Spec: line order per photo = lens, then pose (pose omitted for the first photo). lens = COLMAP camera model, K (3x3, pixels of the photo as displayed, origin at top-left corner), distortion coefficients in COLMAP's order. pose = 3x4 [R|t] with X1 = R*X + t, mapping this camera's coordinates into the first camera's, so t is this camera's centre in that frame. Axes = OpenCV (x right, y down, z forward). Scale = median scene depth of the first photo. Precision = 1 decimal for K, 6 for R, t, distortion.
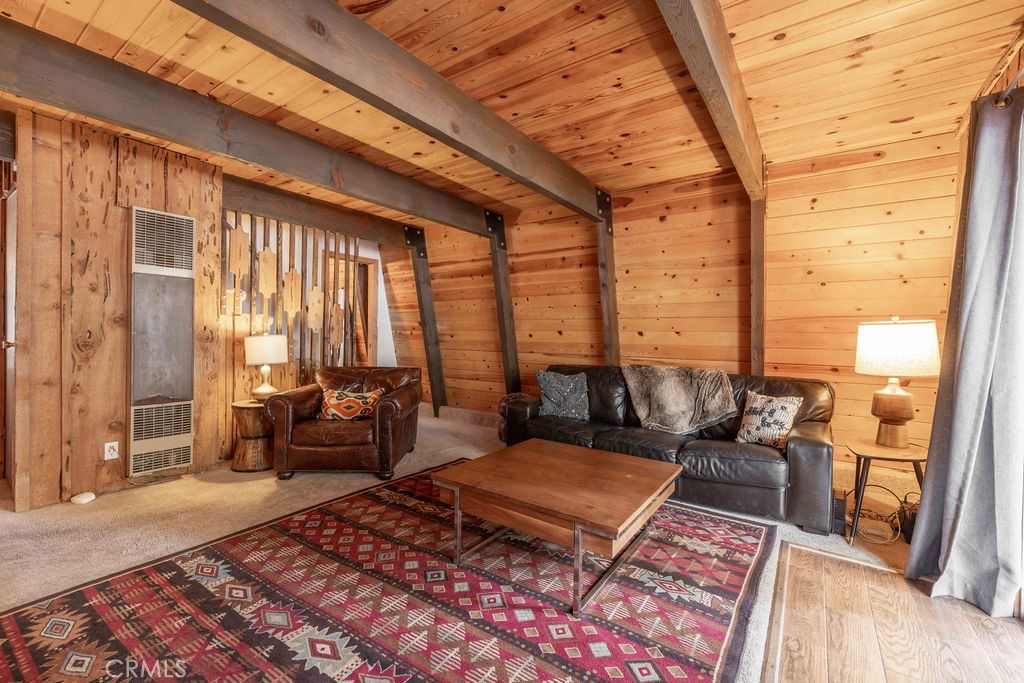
lens RADIAL K [[432.6, 0, 513.5], [0, 432.6, 339.8], [0, 0, 1]] dist [-0.000587, 0.000097]
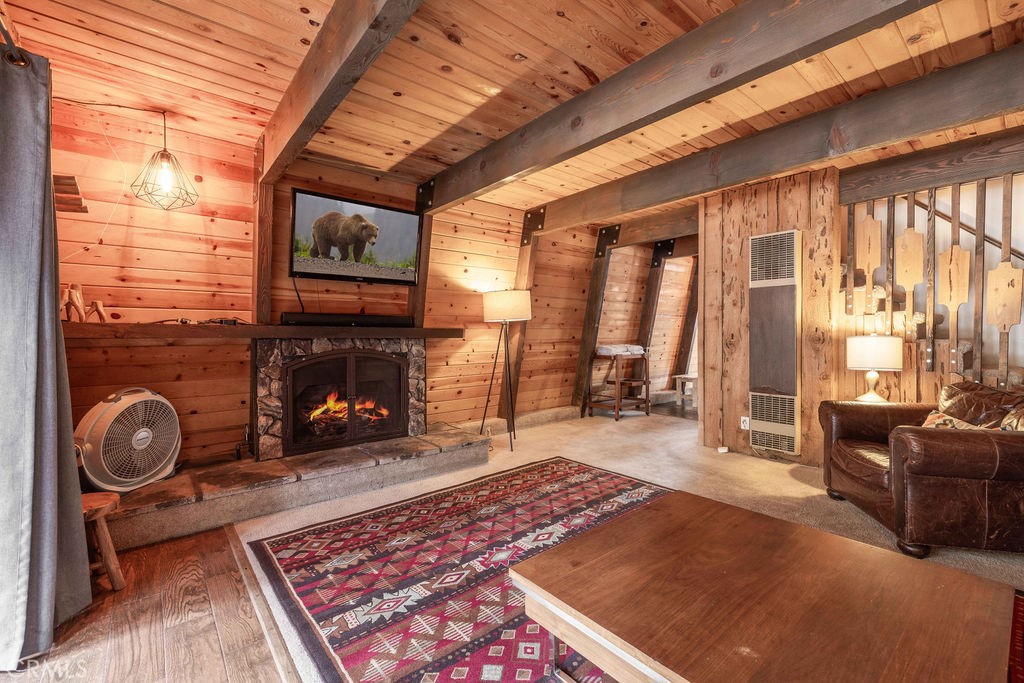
lens RADIAL K [[432.6, 0, 513.5], [0, 432.6, 338.7], [0, 0, 1]] dist [-0.000587, 0.000097]
pose [[-0.255281, -0.002655, -0.966863, 0.604702], [-0.009784, 0.999952, -0.000163, 0.002085], [0.966817, 0.009418, -0.255295, 0.711613]]
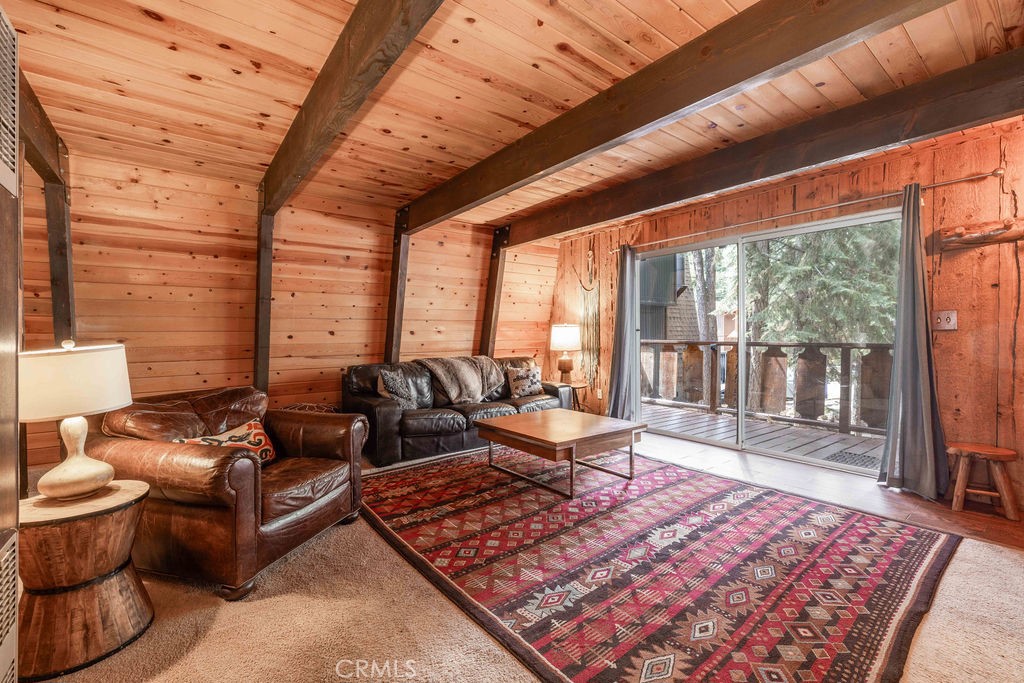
lens RADIAL K [[432.6, 0, 504.1], [0, 432.6, 337.8], [0, 0, 1]] dist [-0.000587, 0.000097]
pose [[0.303360, -0.024283, 0.952567, -1.164092], [0.023297, 0.999565, 0.018061, -0.024623], [-0.952591, 0.016713, 0.303794, 0.597139]]
